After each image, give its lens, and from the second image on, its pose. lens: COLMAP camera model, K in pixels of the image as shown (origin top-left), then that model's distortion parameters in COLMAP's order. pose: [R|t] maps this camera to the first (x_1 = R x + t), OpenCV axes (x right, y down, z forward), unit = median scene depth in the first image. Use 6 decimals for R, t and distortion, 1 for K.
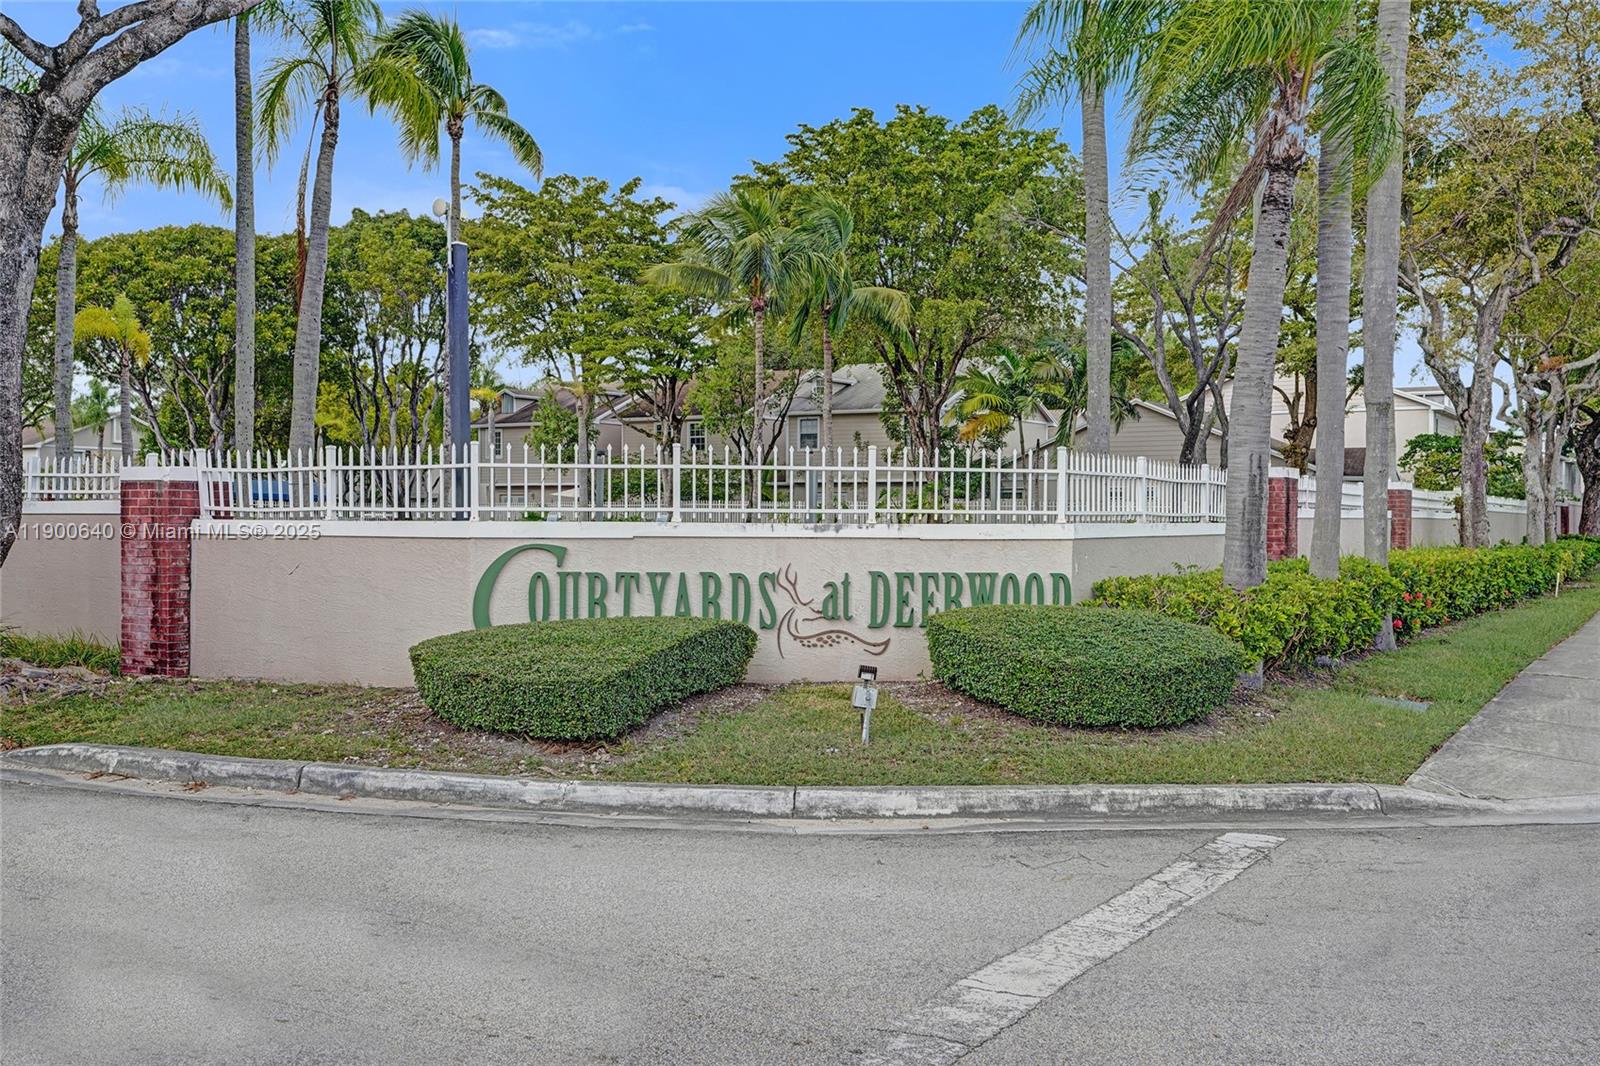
lens RADIAL K [[1529.9, 0, 834.9], [0, 1529.9, 537.9], [0, 0, 1]] dist [0.056537, 0.090975]
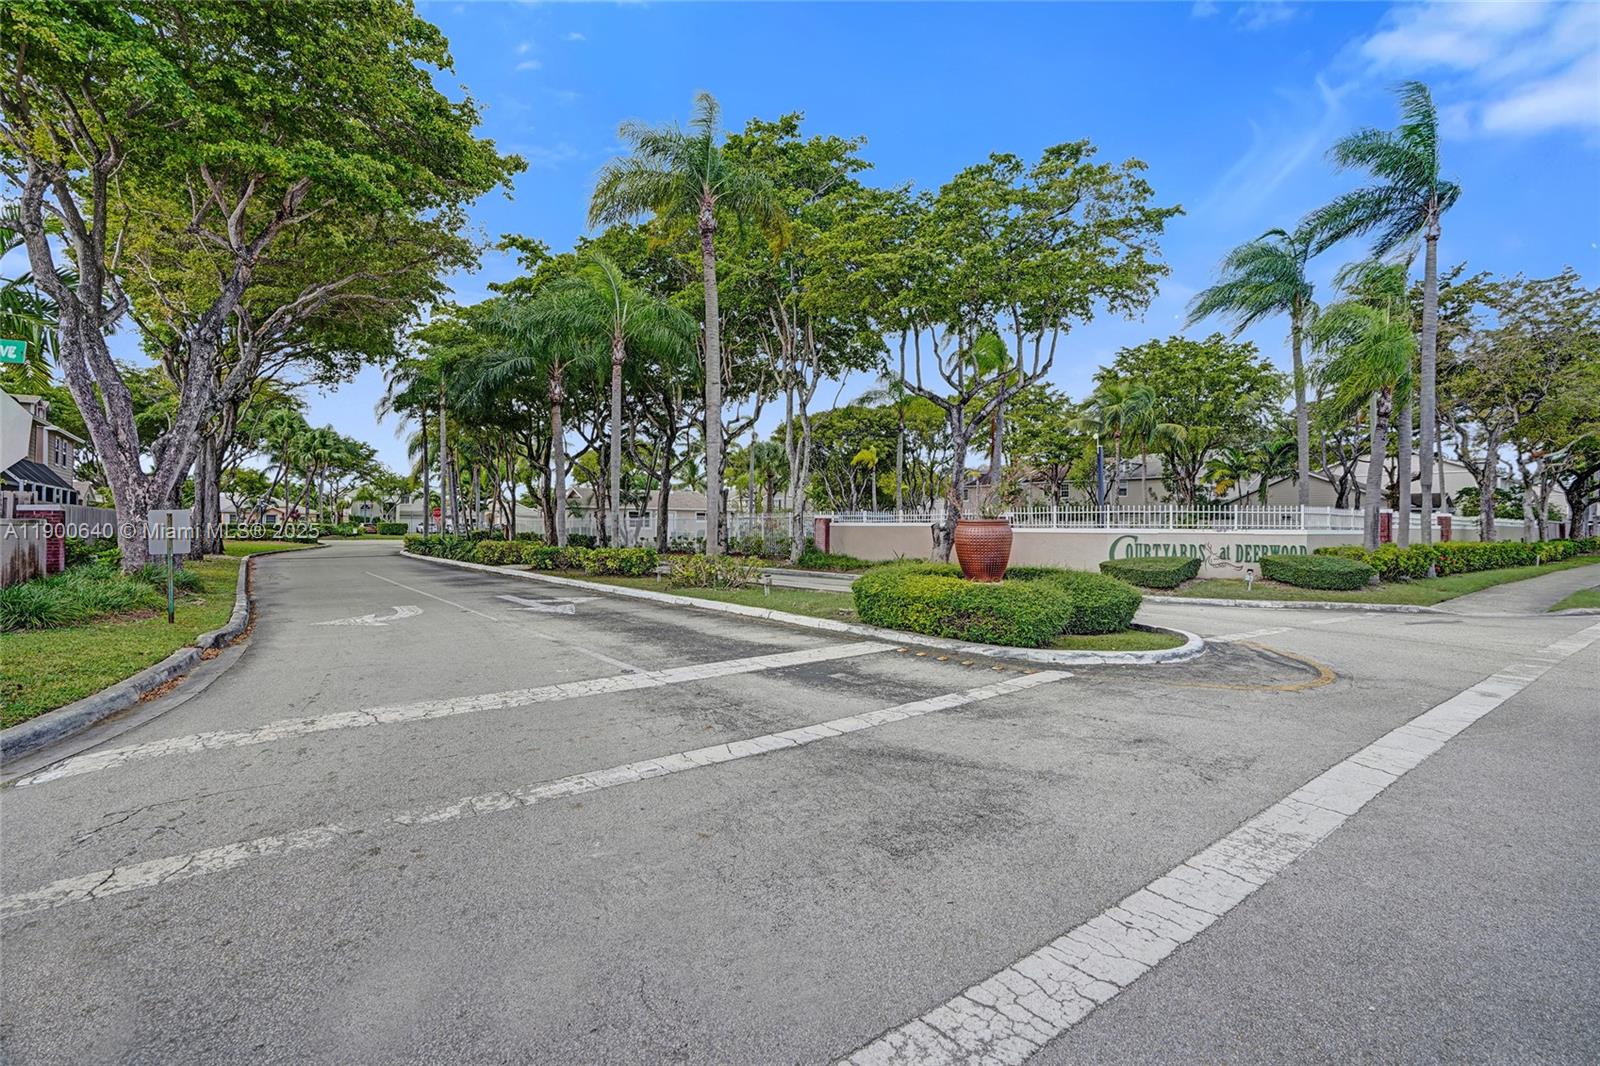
lens RADIAL K [[768.3, 0, 810.5], [0, 768.3, 516.4], [0, 0, 1]] dist [-0.058228, 0.029149]
pose [[0.931477, -0.003378, -0.363785, -0.167876], [-0.007305, 0.999582, -0.027988, 0.010553], [0.363727, 0.028728, 0.931062, -0.581357]]
